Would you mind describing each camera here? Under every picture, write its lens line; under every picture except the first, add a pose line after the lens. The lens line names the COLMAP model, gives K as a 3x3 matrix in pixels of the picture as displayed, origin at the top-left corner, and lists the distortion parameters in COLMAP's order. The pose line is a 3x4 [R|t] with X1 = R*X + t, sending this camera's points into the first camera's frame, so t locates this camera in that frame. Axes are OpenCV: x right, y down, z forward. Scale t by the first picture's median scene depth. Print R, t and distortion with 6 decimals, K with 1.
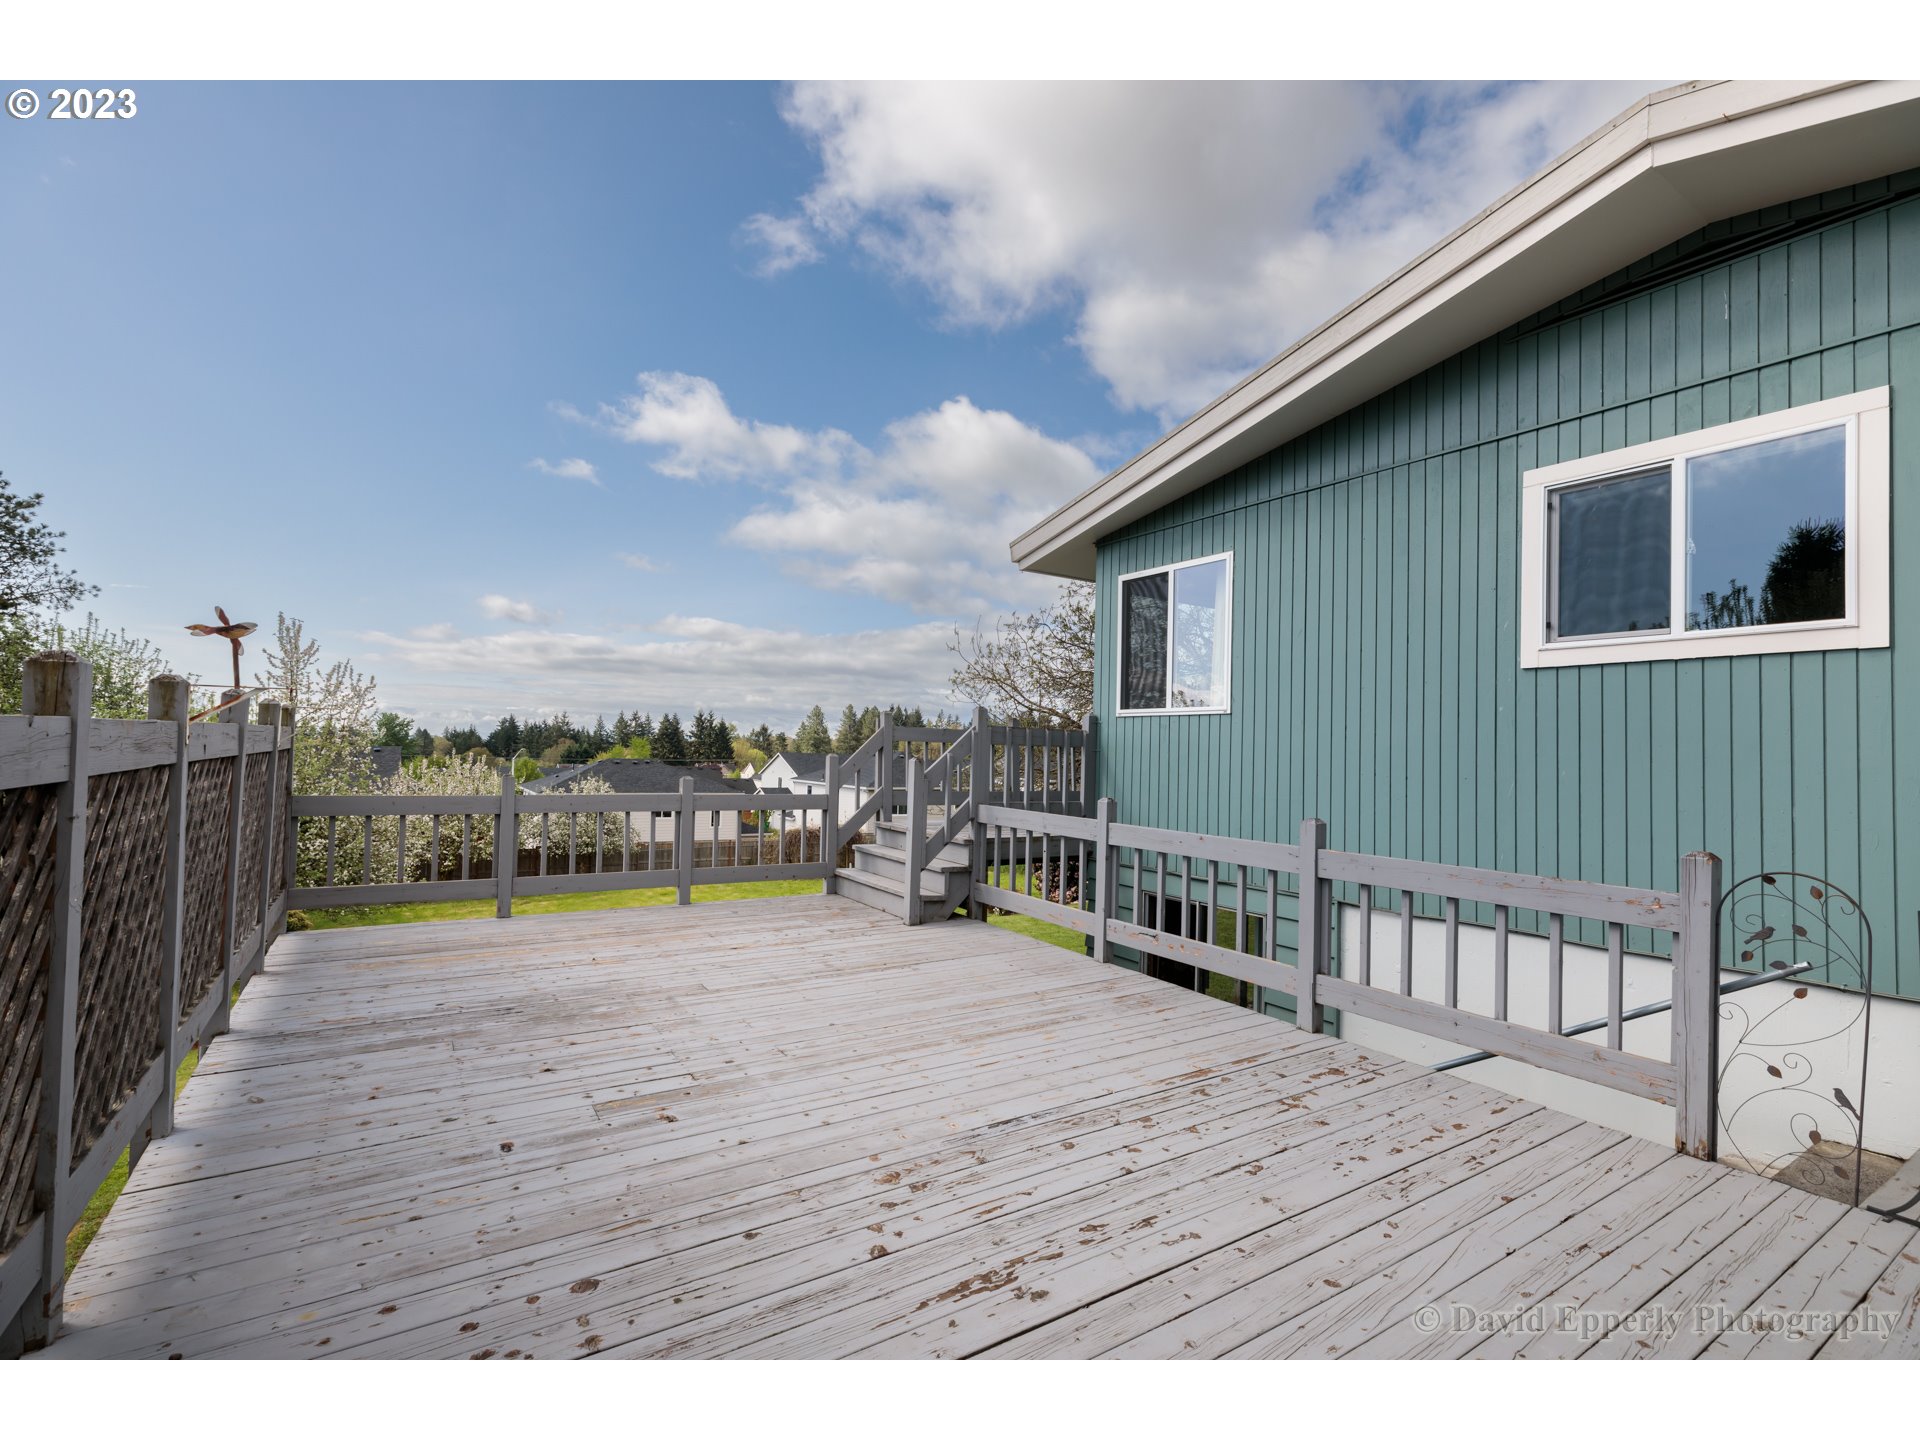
lens RADIAL K [[866.1, 0, 958.6], [0, 866.1, 719.3], [0, 0, 1]] dist [0.006505, -0.000924]
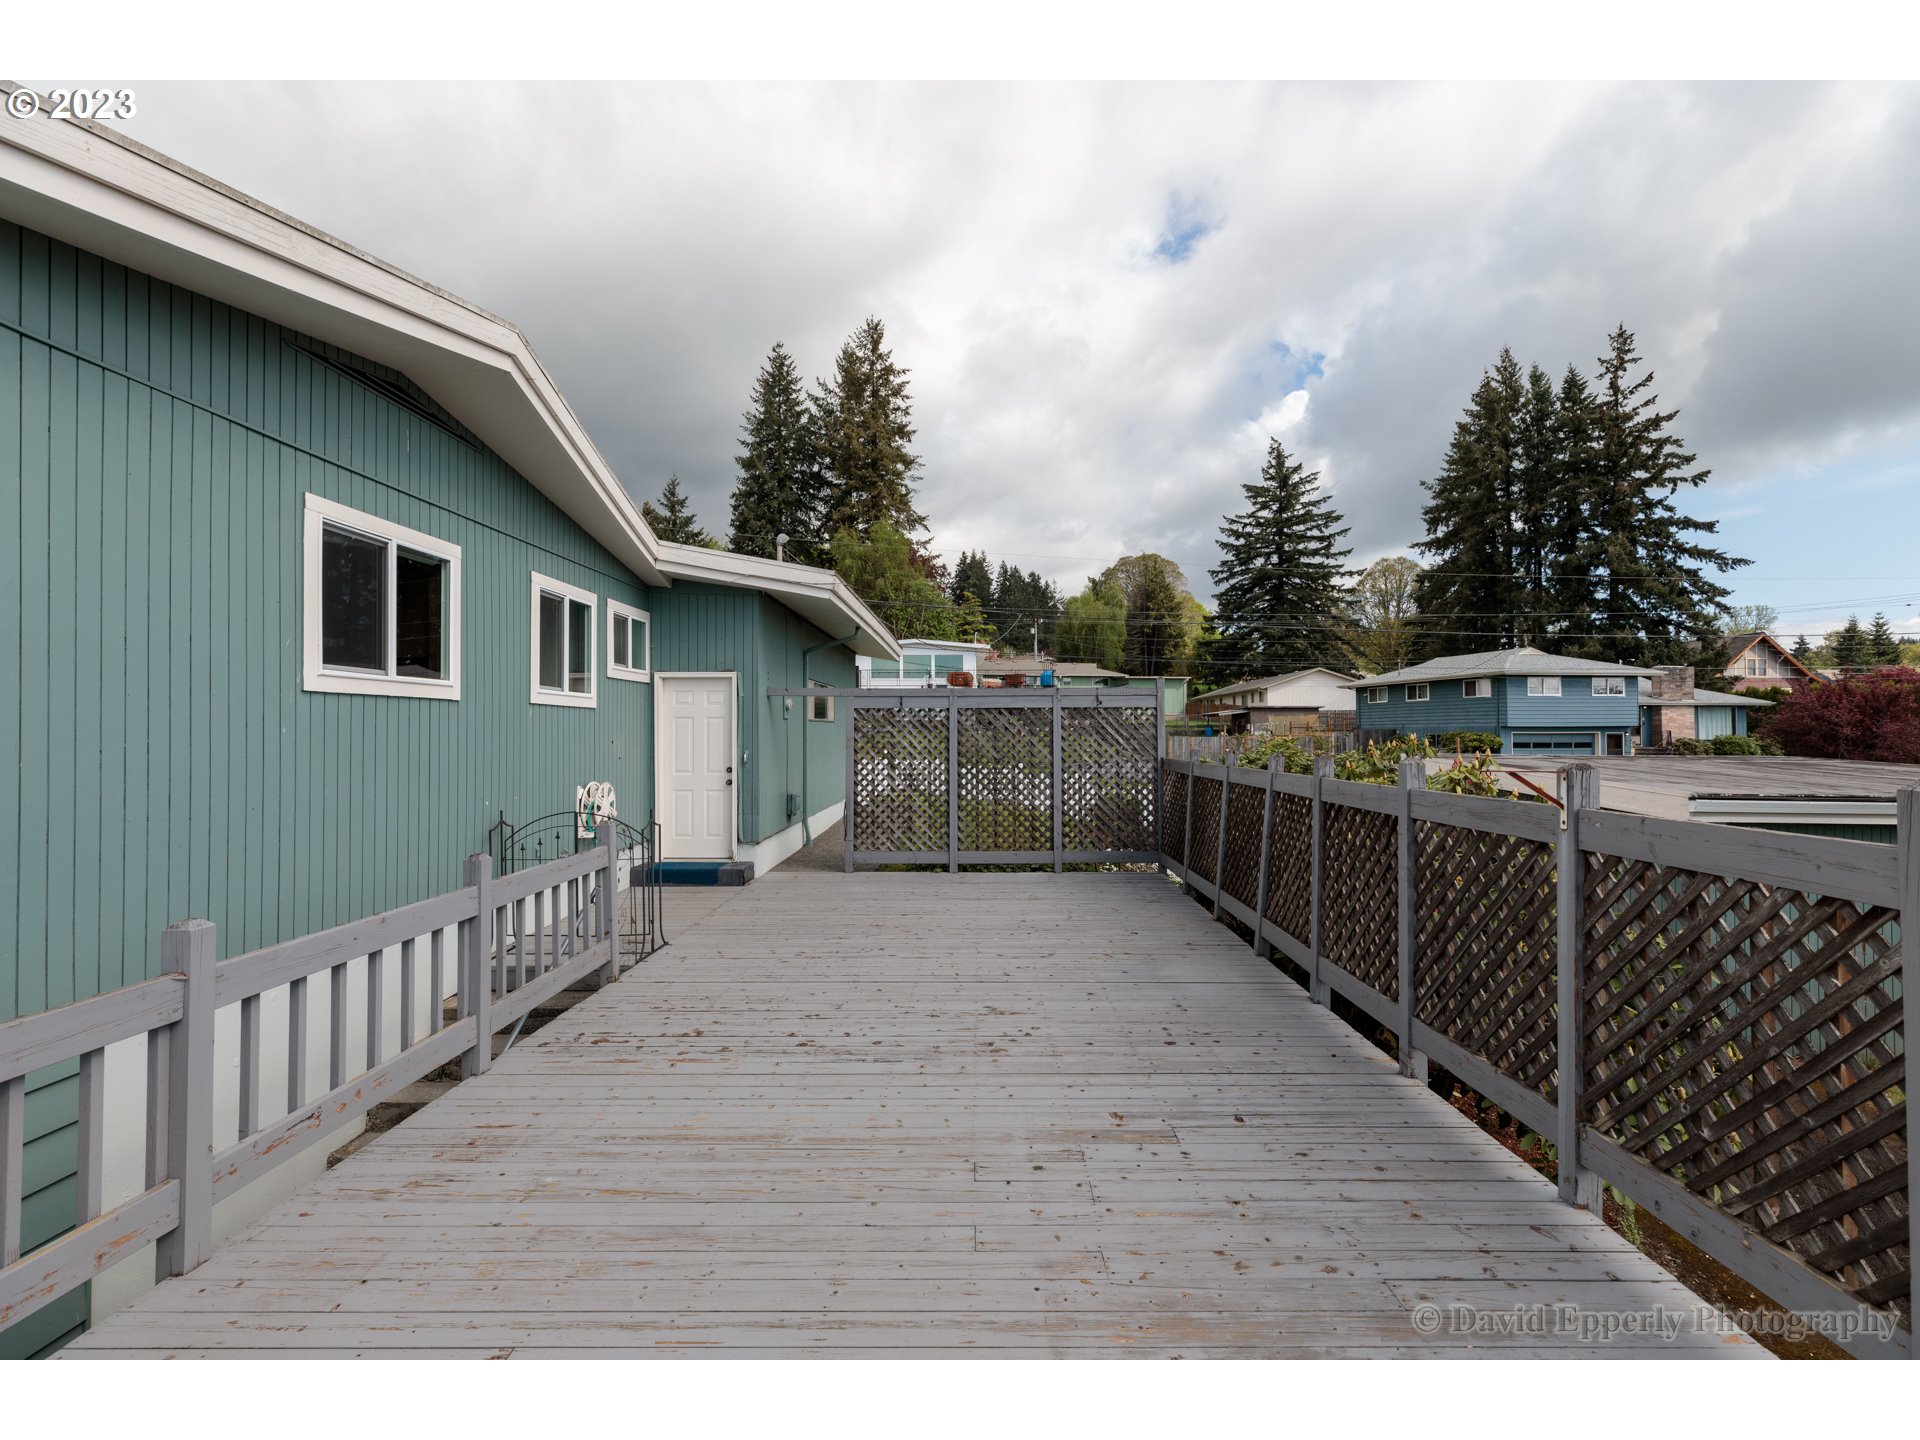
lens RADIAL K [[866.1, 0, 966.9], [0, 866.1, 722.7], [0, 0, 1]] dist [0.006505, -0.000924]
pose [[-0.830704, -0.020316, 0.556343, -0.682223], [-0.036156, 0.999193, -0.017500, -0.041296], [-0.555538, -0.034652, -0.830769, 1.776789]]
